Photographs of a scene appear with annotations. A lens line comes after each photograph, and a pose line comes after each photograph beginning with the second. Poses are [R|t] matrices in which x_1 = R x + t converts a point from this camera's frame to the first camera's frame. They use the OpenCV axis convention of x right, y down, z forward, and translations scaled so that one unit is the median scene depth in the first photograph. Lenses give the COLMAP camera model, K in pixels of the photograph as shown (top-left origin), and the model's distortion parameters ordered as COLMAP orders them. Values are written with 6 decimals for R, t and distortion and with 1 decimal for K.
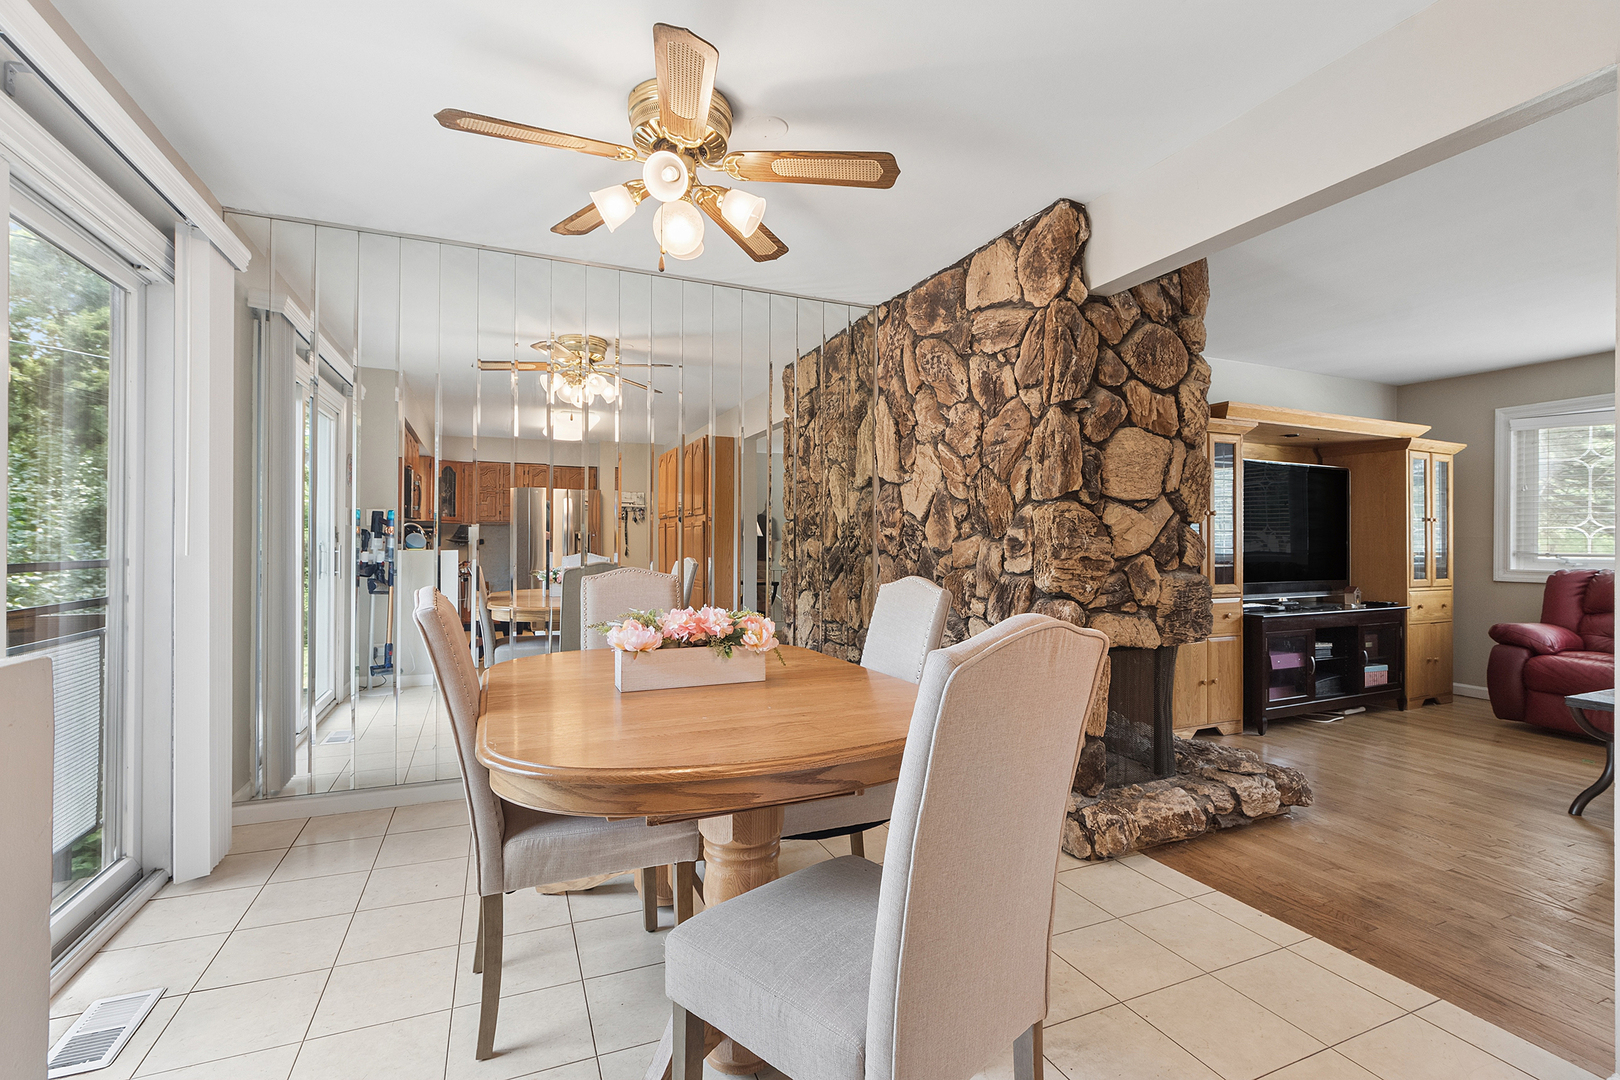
lens RADIAL K [[717.3, 0, 807.9], [0, 717.3, 538.7], [0, 0, 1]] dist [-0.003437, -0.000522]
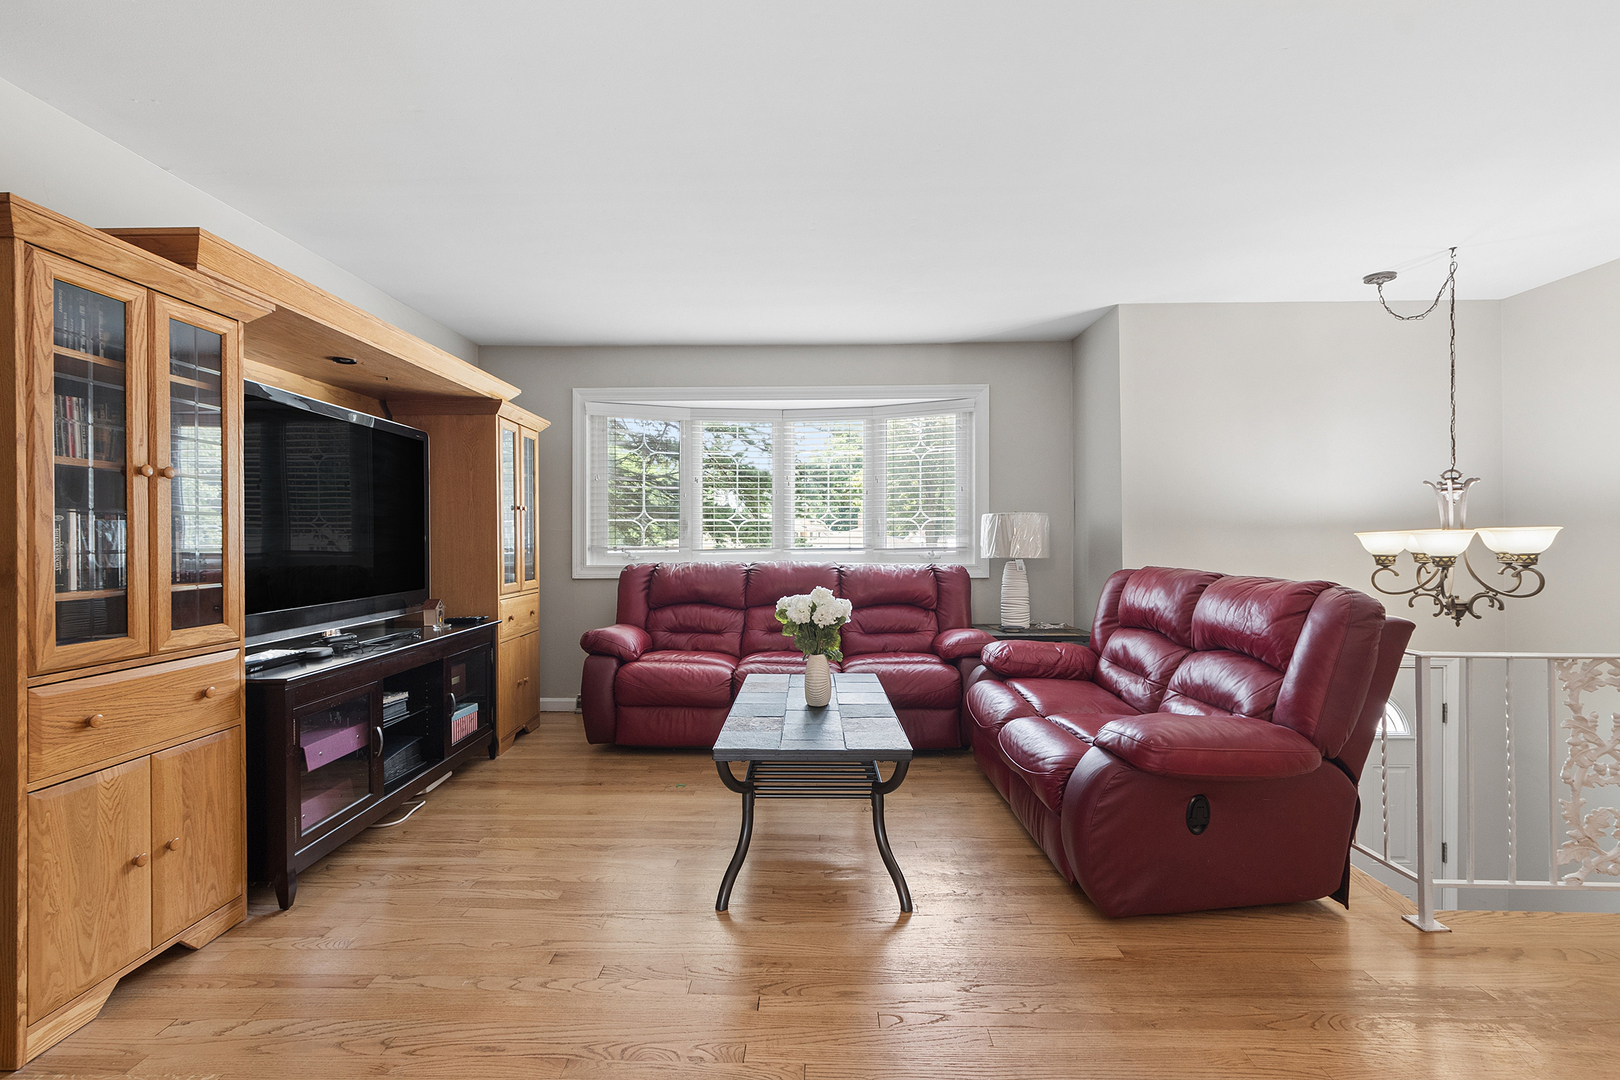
lens RADIAL K [[717.3, 0, 807.9], [0, 717.3, 538.7], [0, 0, 1]] dist [-0.003437, -0.000522]
pose [[0.410914, -0.007082, 0.911646, 0.304703], [0.001414, 0.999974, 0.007131, 0.003179], [-0.911673, -0.001641, 0.410914, 0.423257]]
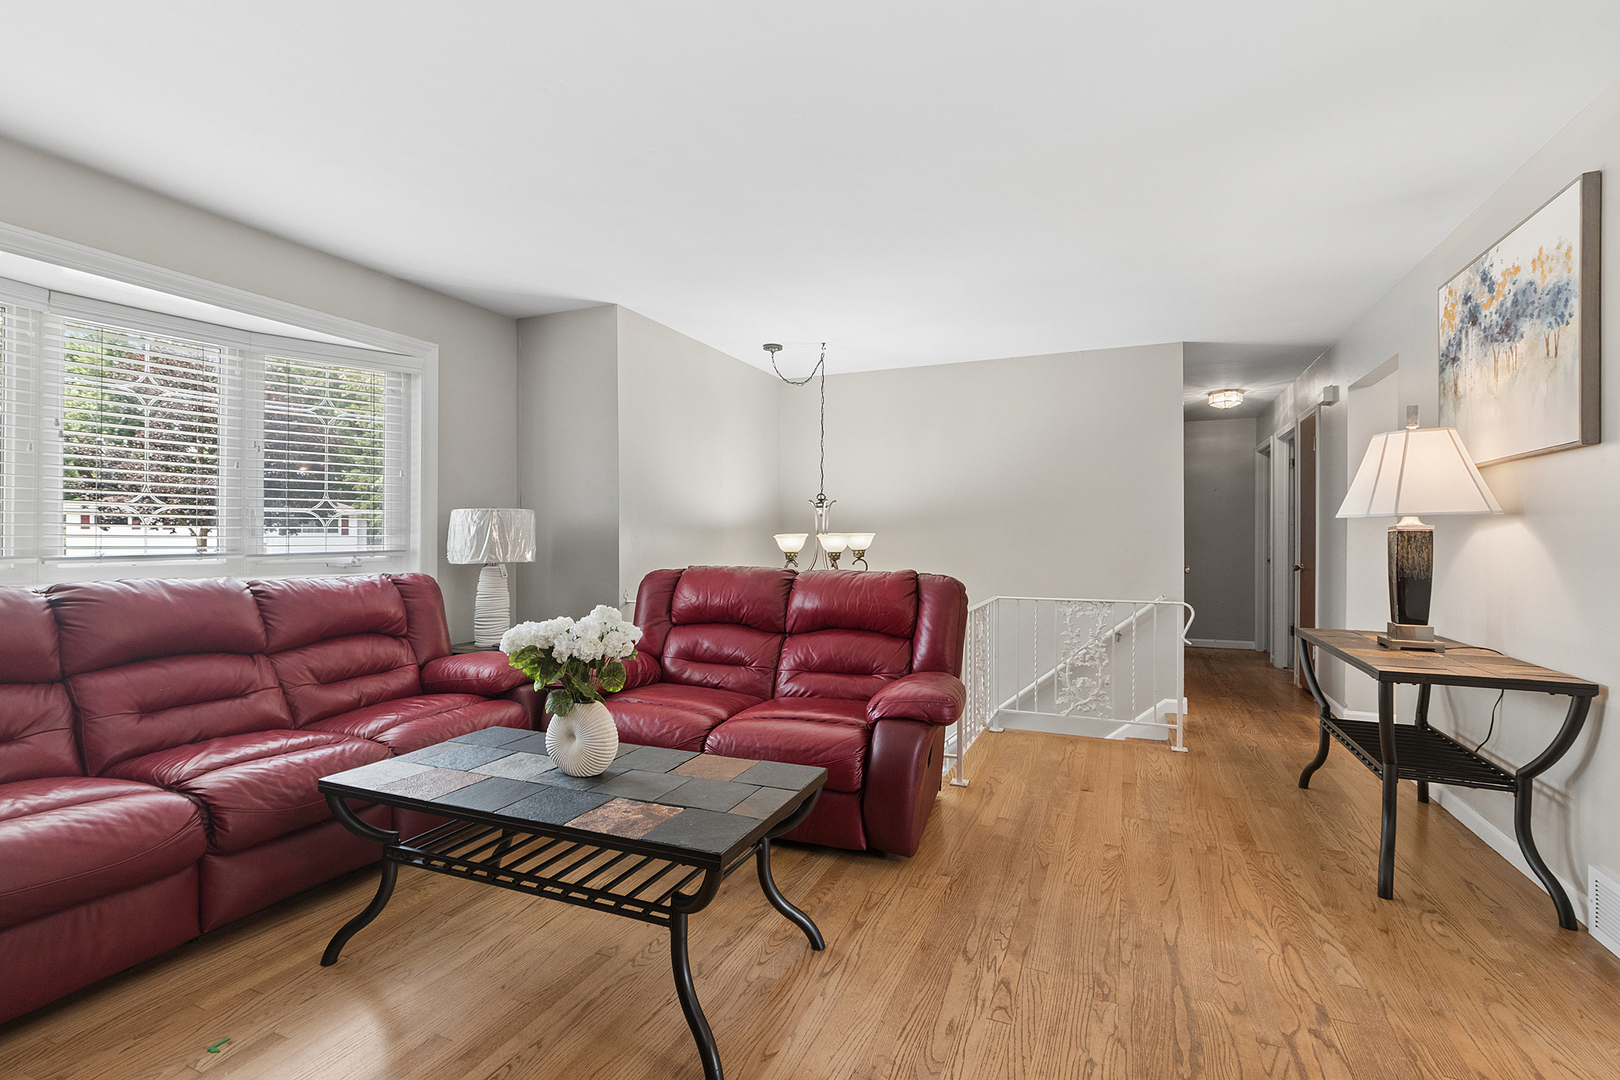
lens RADIAL K [[734.2, 0, 810.0], [0, 734.2, 540.0], [0, 0, 1]] dist [-0.000278, -0.000055]
pose [[-0.693972, -0.008917, 0.719946, 0.455560], [-0.008990, 0.999953, 0.003719, 0.004897], [-0.719945, -0.003891, -0.694020, 0.891353]]
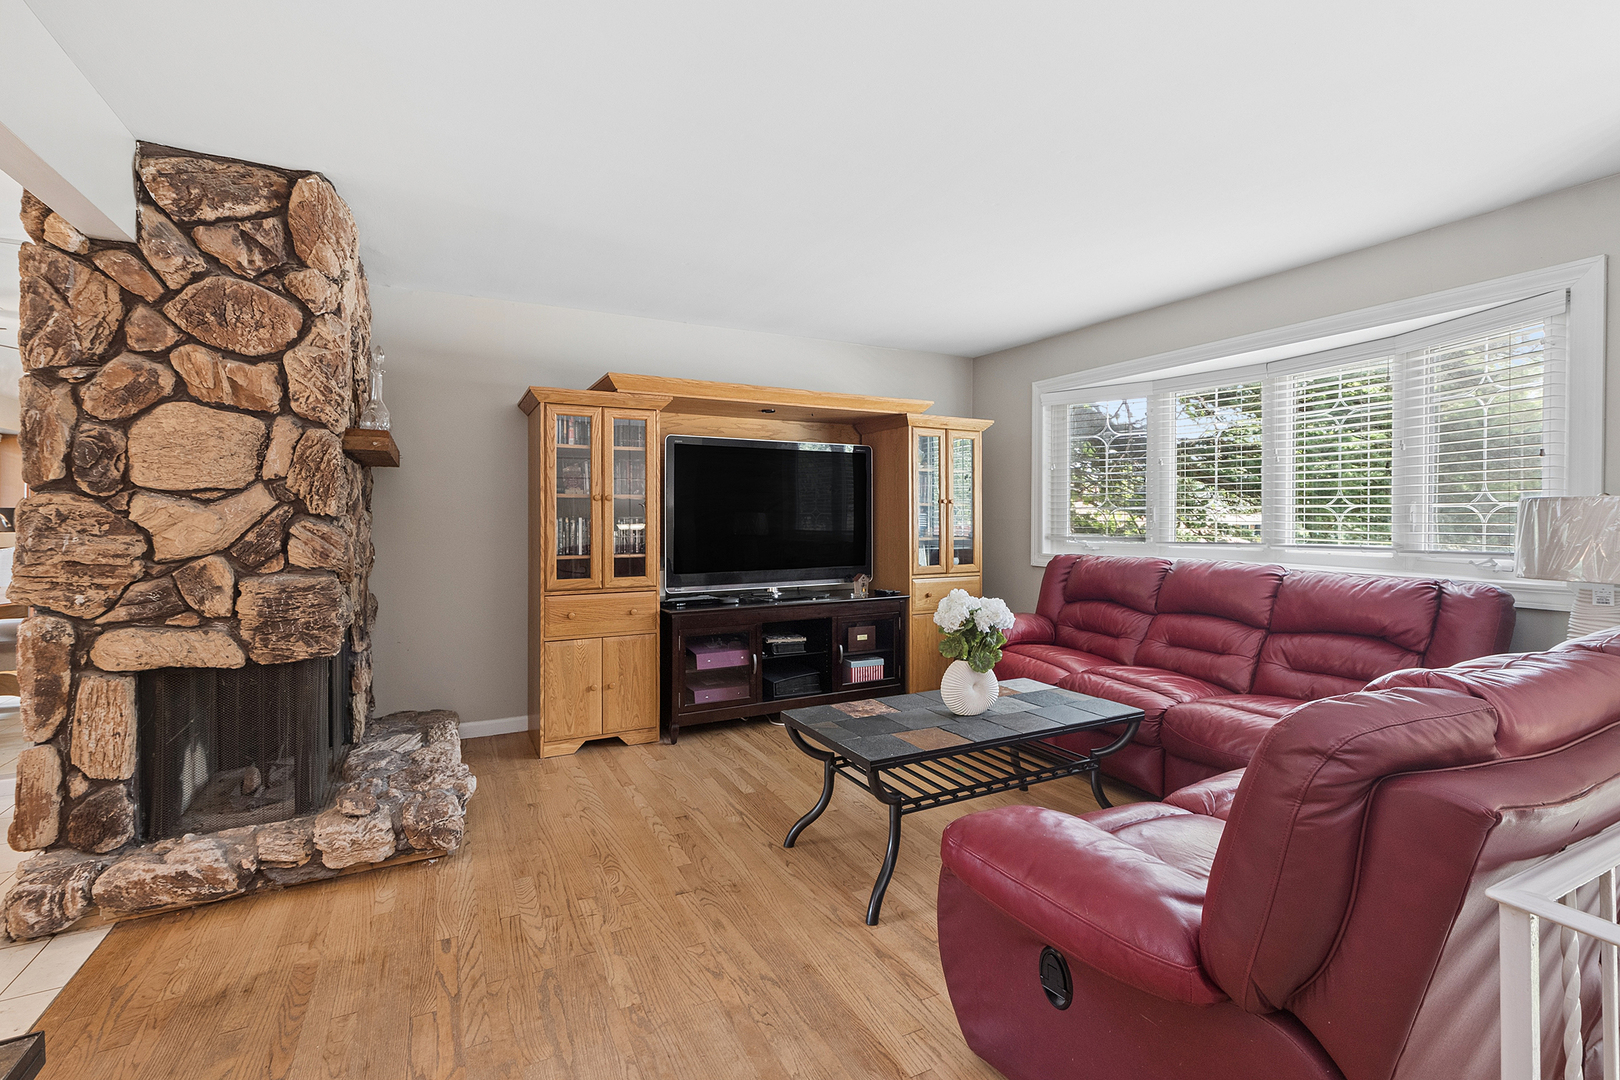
lens RADIAL K [[720.6, 0, 795.7], [0, 720.6, 516.4], [0, 0, 1]] dist [-0.002315, -0.000484]
pose [[0.998123, -0.005995, 0.060948, 0.702158], [0.005627, 0.999965, 0.006208, -0.015622], [-0.060983, -0.005853, 0.998122, 0.083024]]
